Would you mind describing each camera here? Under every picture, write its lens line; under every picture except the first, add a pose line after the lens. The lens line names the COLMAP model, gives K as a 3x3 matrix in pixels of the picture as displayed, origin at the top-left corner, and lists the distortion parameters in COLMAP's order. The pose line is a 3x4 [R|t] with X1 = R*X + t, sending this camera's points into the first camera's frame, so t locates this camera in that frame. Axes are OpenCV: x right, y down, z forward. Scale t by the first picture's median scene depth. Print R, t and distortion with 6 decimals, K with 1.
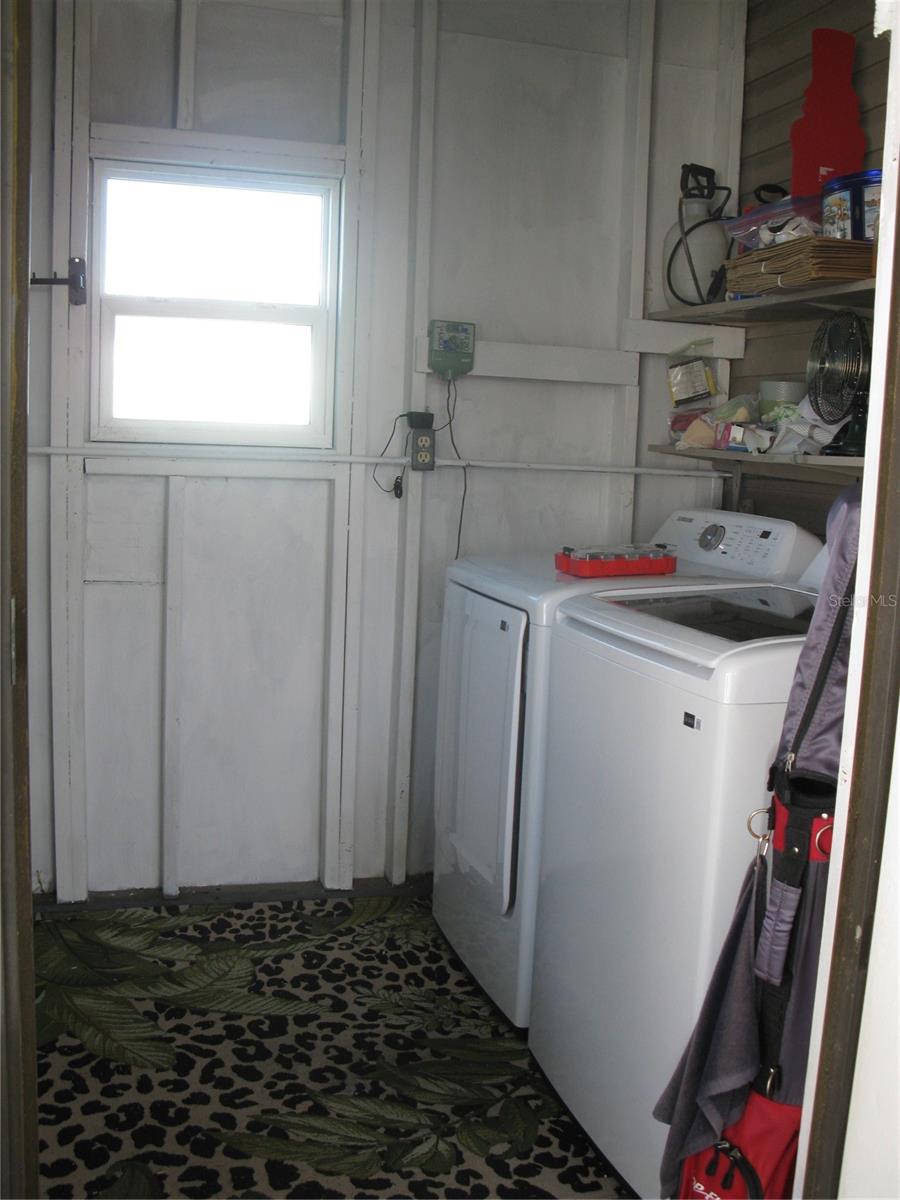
lens RADIAL K [[1261.5, 0, 450.2], [0, 1261.5, 632.2], [0, 0, 1]] dist [-0.210955, 0.200466]
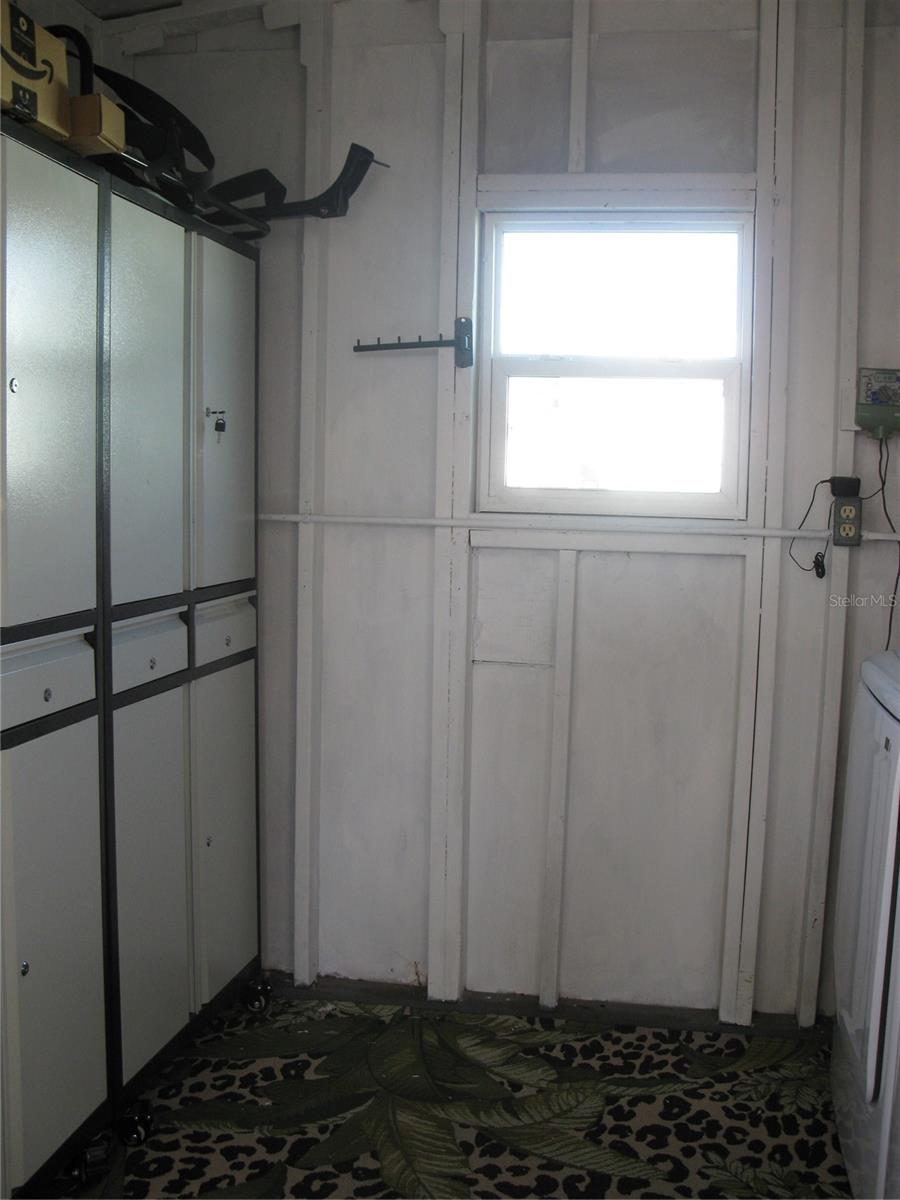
lens RADIAL K [[1261.5, 0, 450.2], [0, 1261.5, 632.2], [0, 0, 1]] dist [-0.210955, 0.200466]
pose [[0.895039, 0.028046, -0.445105, 0.116047], [-0.049028, 0.998159, -0.035694, -0.028970], [0.443284, 0.053770, 0.894767, 0.145047]]
